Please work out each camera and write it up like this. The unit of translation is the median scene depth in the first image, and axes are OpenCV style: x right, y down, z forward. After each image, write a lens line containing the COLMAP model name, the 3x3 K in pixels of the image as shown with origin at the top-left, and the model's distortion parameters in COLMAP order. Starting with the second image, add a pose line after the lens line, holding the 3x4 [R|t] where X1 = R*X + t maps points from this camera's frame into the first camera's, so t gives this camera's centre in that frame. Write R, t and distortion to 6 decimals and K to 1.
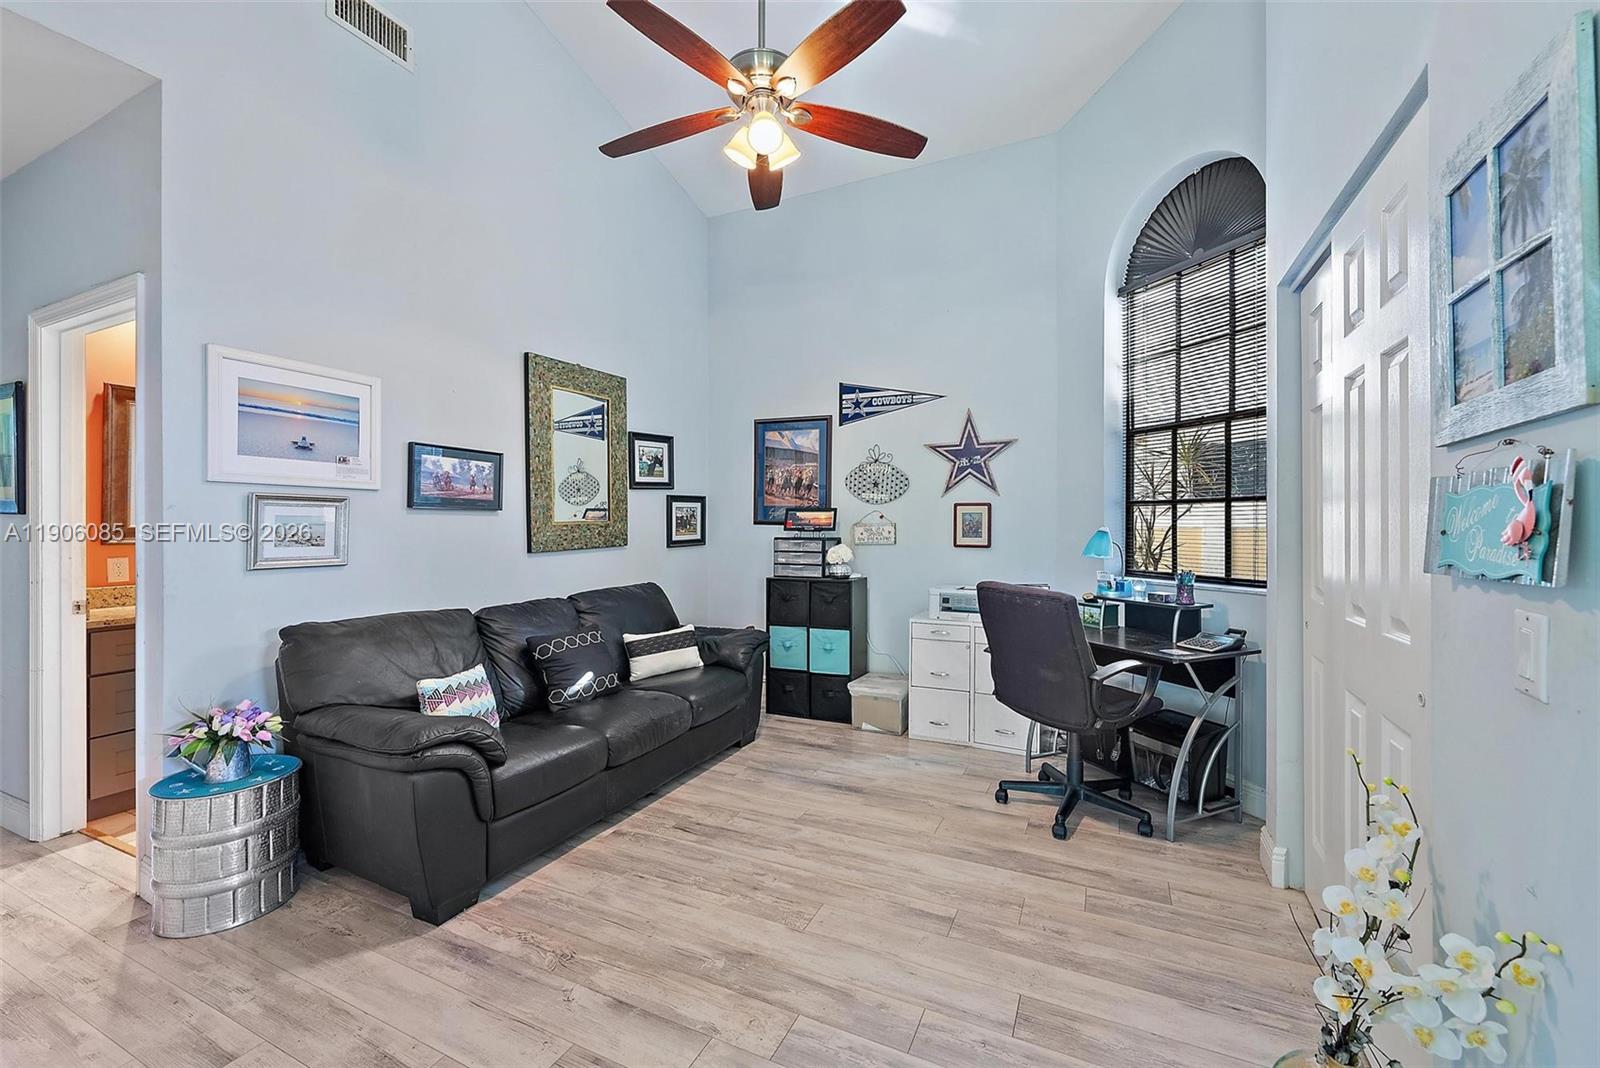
lens RADIAL K [[644.6, 0, 803.7], [0, 644.6, 527.7], [0, 0, 1]] dist [-0.000159, 0.000078]
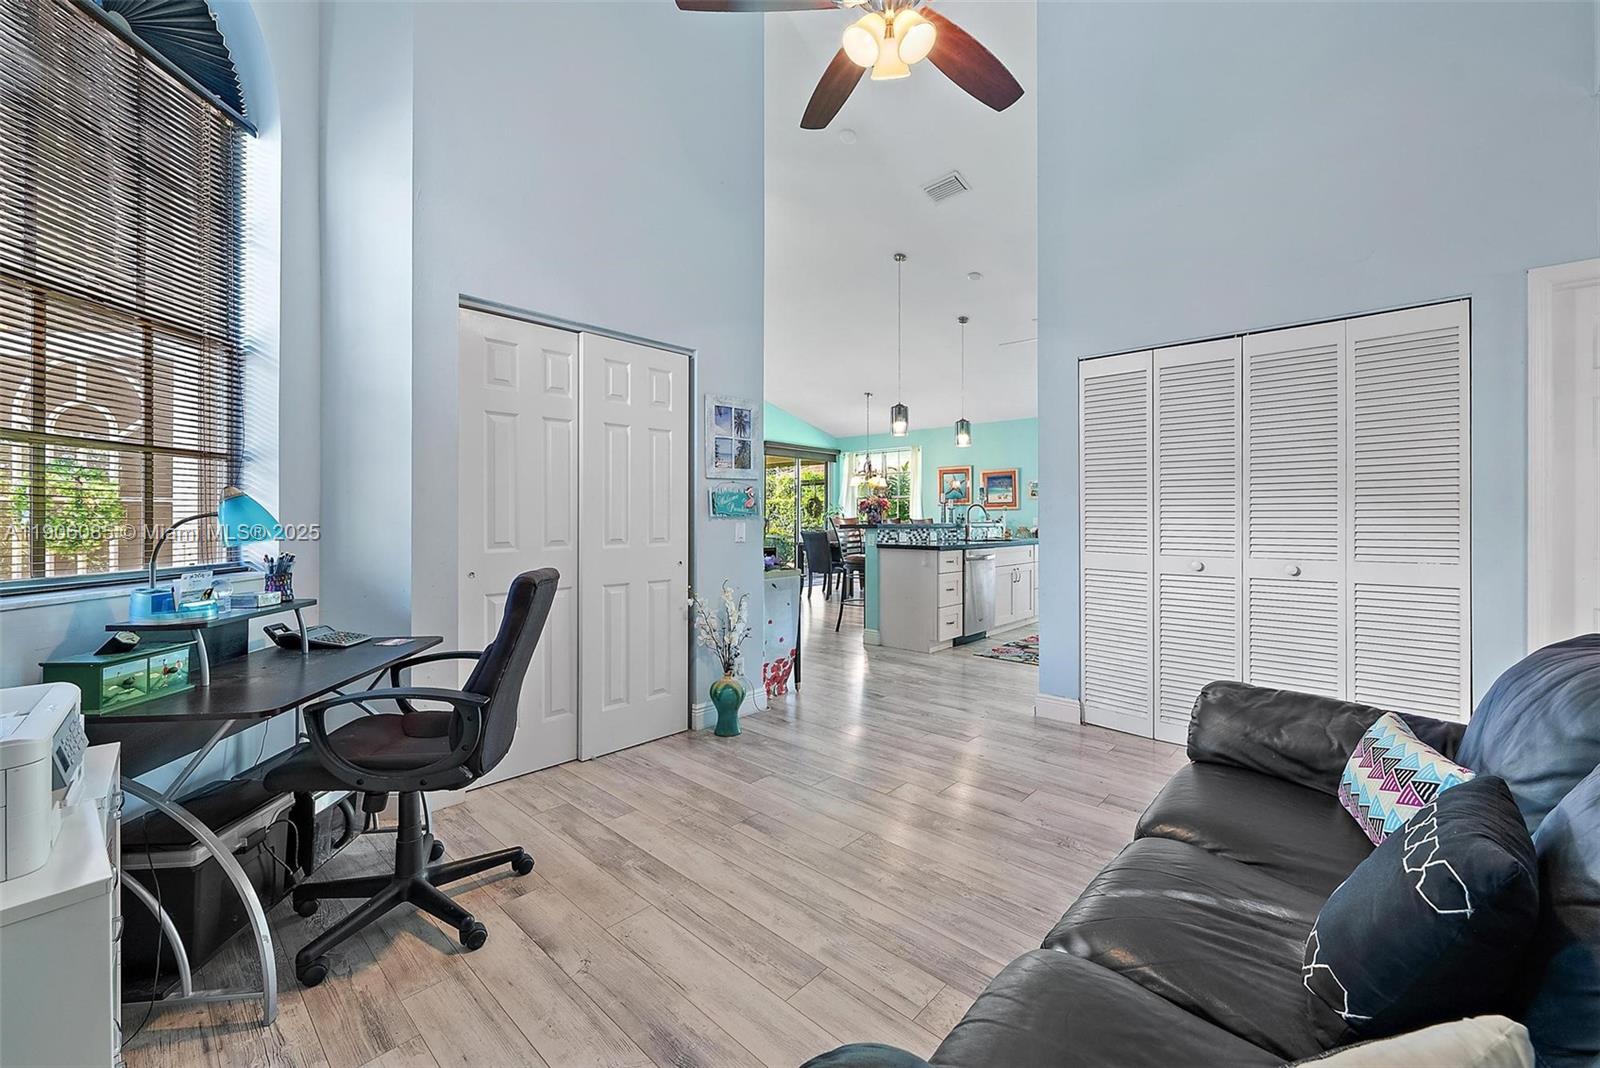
lens RADIAL K [[644.6, 0, 802.1], [0, 644.6, 524.5], [0, 0, 1]] dist [-0.000159, 0.000078]
pose [[-0.954459, -0.008142, 0.298230, -0.202174], [-0.004556, 0.999909, 0.012715, 0.030024], [-0.298306, 0.010777, -0.954409, 1.851519]]
